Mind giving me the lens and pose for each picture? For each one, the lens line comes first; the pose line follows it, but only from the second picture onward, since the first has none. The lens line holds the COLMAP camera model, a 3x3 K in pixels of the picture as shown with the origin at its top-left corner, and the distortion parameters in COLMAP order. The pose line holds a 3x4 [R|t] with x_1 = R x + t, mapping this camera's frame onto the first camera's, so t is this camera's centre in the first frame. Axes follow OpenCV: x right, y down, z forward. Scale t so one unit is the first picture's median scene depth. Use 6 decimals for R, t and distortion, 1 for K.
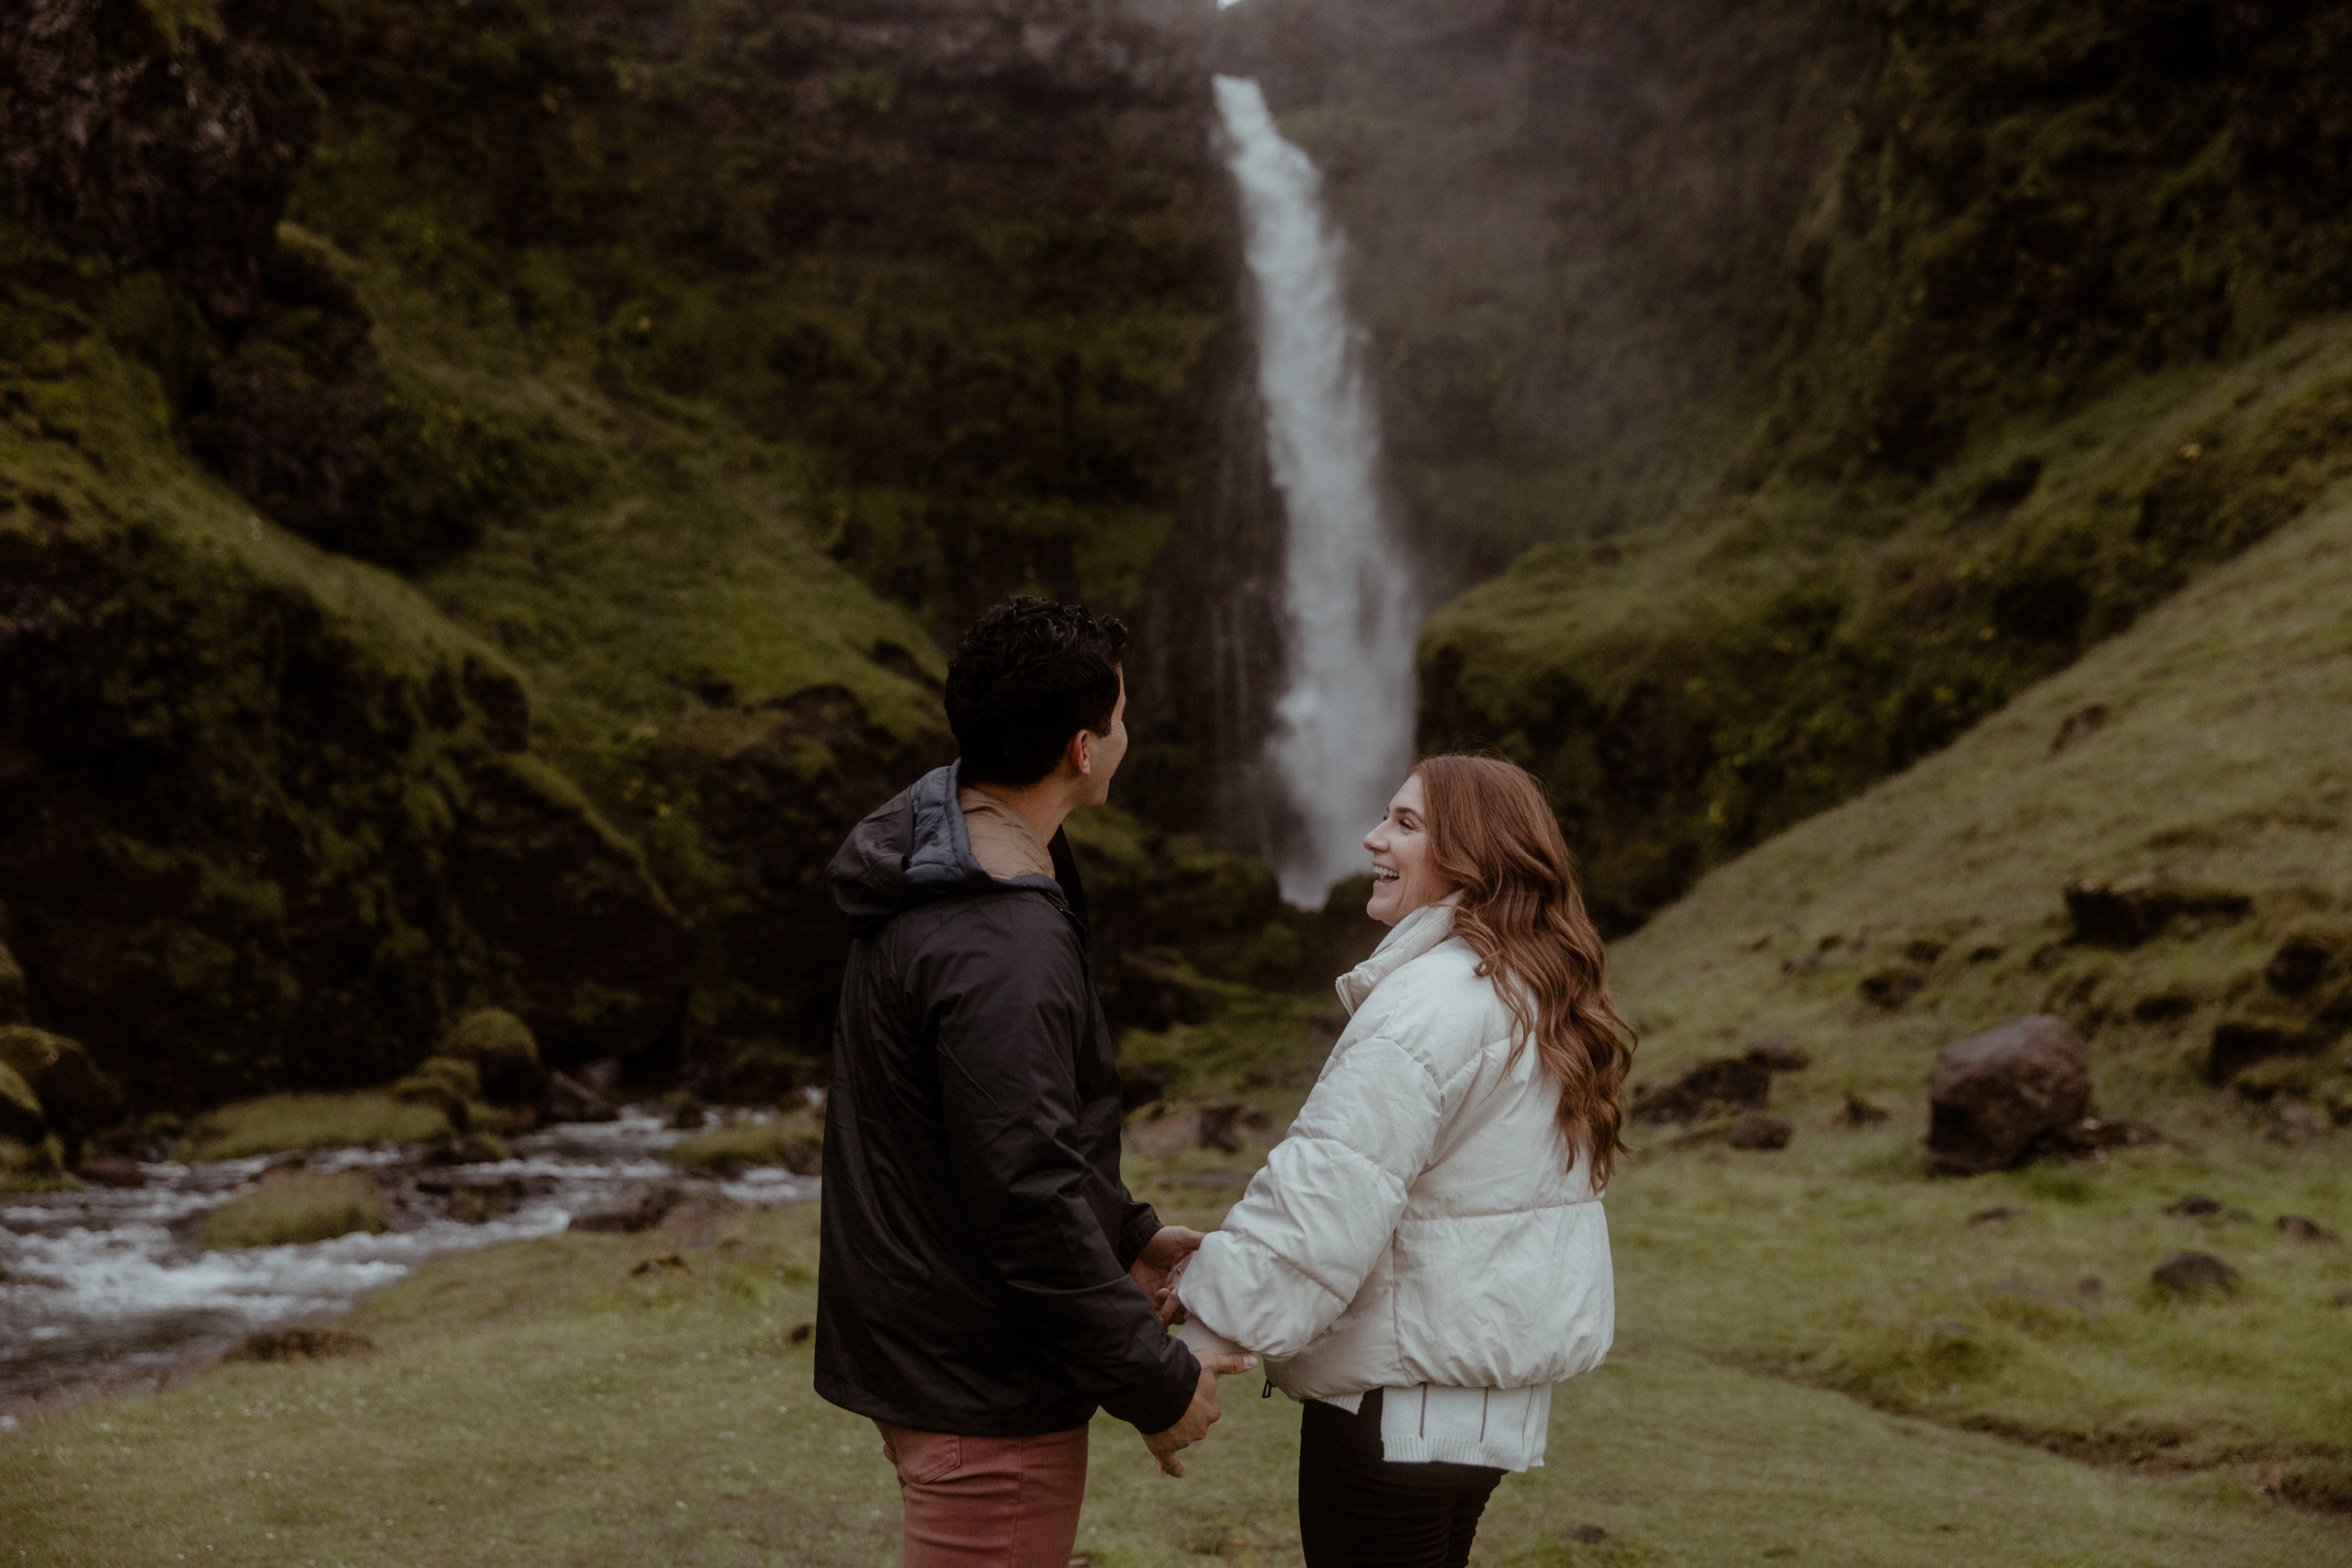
lens RADIAL K [[2916.3, 0, 1176.0], [0, 2916.3, 784.0], [0, 0, 1]] dist [0.021436, -0.003035]
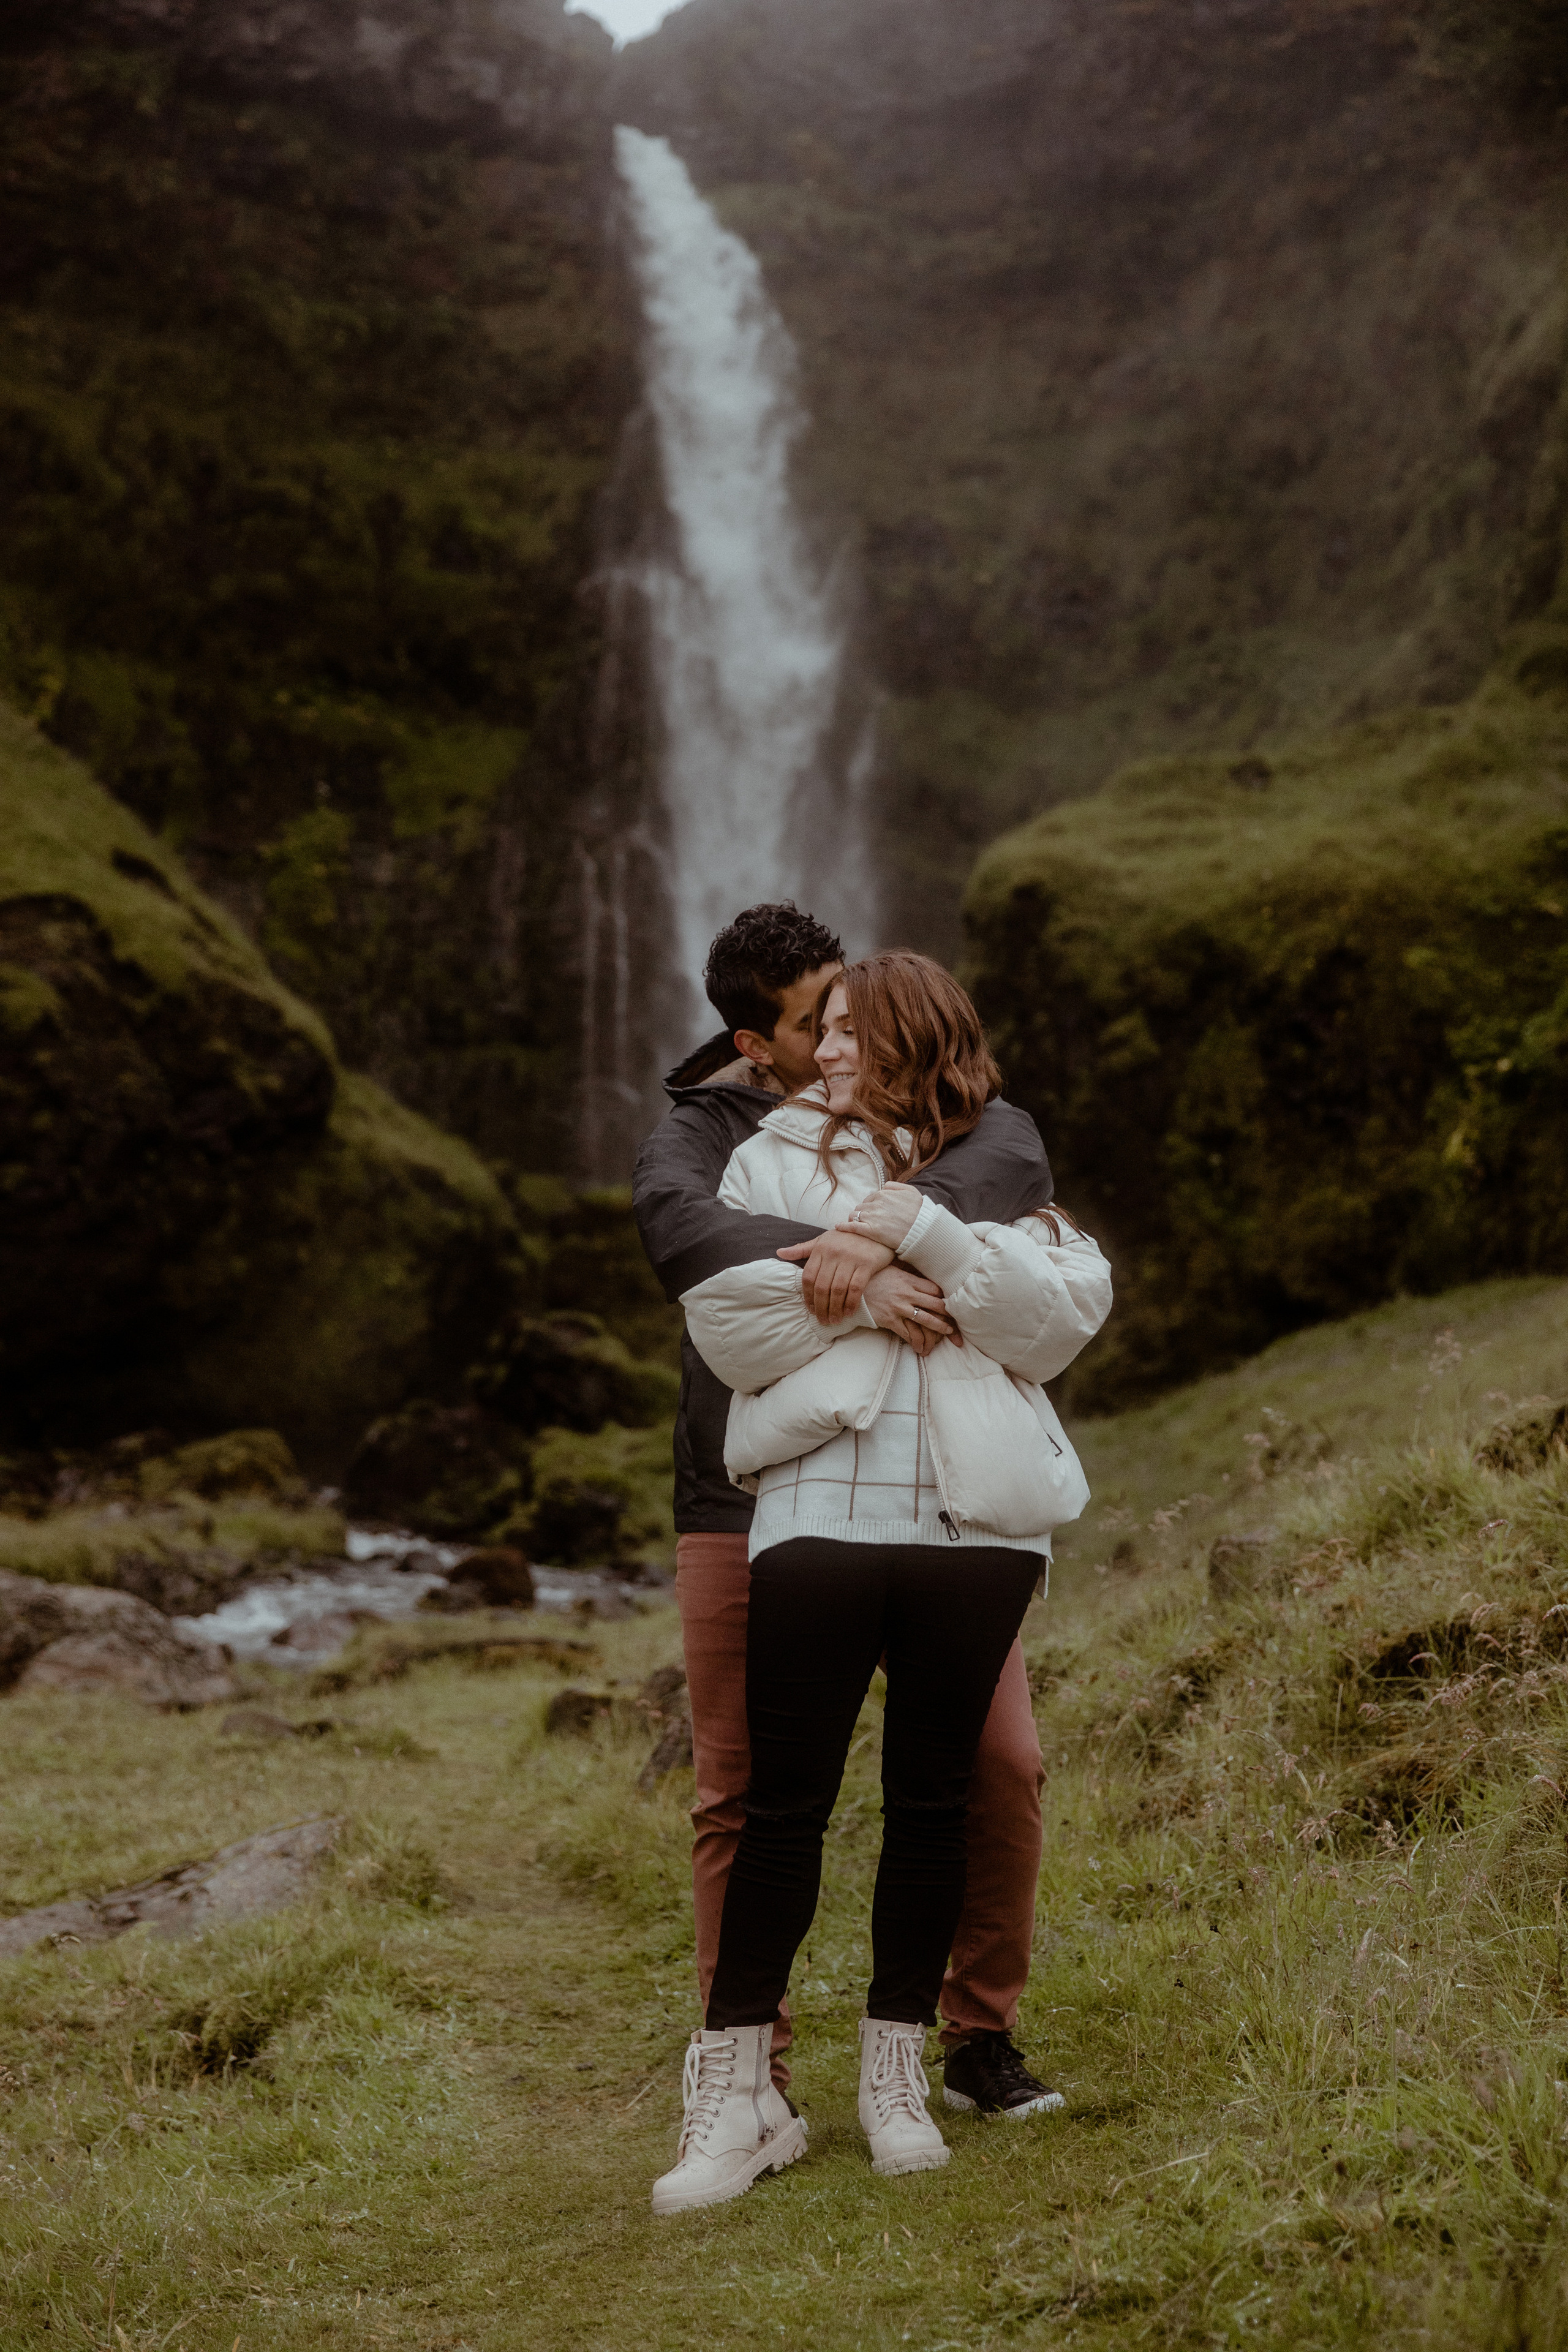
lens RADIAL K [[3478.8, 0, 790.9], [0, 3478.8, 1172.8], [0, 0, 1]] dist [0.012740, -0.030381]
pose [[0.988171, 0.063120, 0.139761, -0.069819], [-0.060819, 0.997935, -0.020677, 0.039663], [-0.140778, 0.011932, 0.989969, 0.233423]]
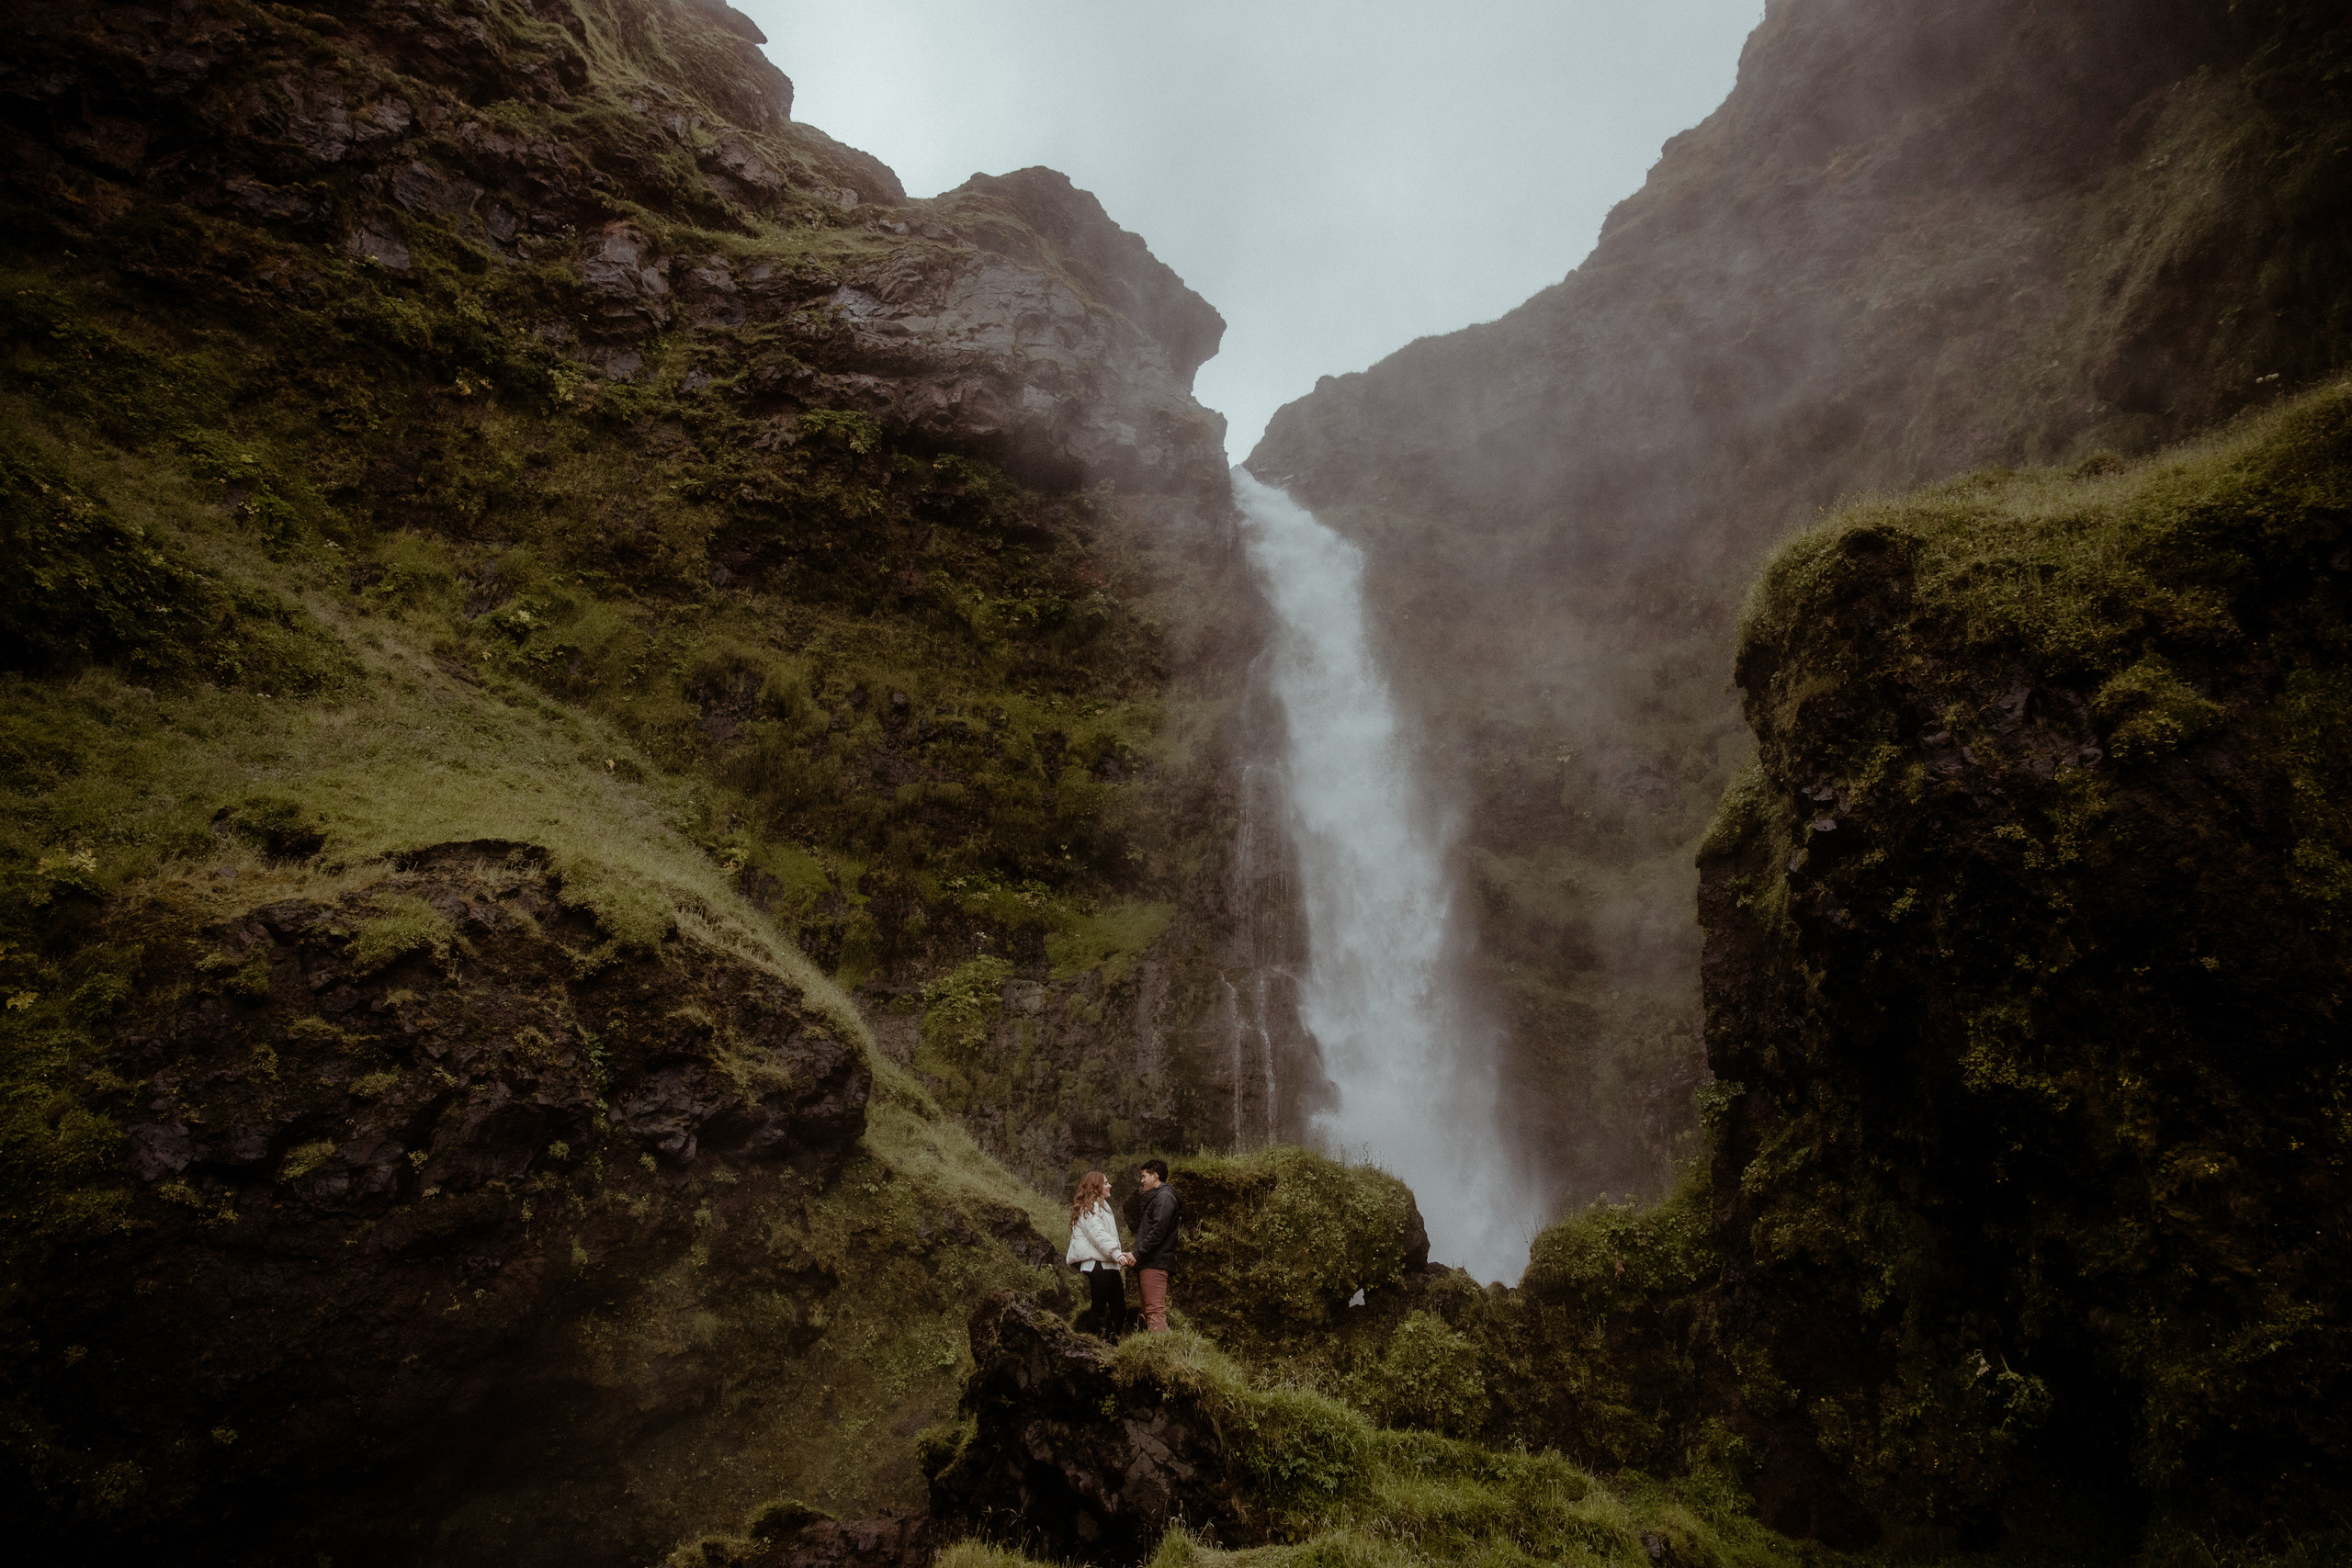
lens RADIAL K [[1603.4, 0, 1175.8], [0, 1603.4, 794.6], [0, 0, 1]] dist [-0.112438, 0.091623]
pose [[0.999745, 0.022507, -0.001706, -0.001121], [-0.021339, 0.917815, -0.396433, 0.076577], [-0.007357, 0.396369, 0.918062, 0.849756]]
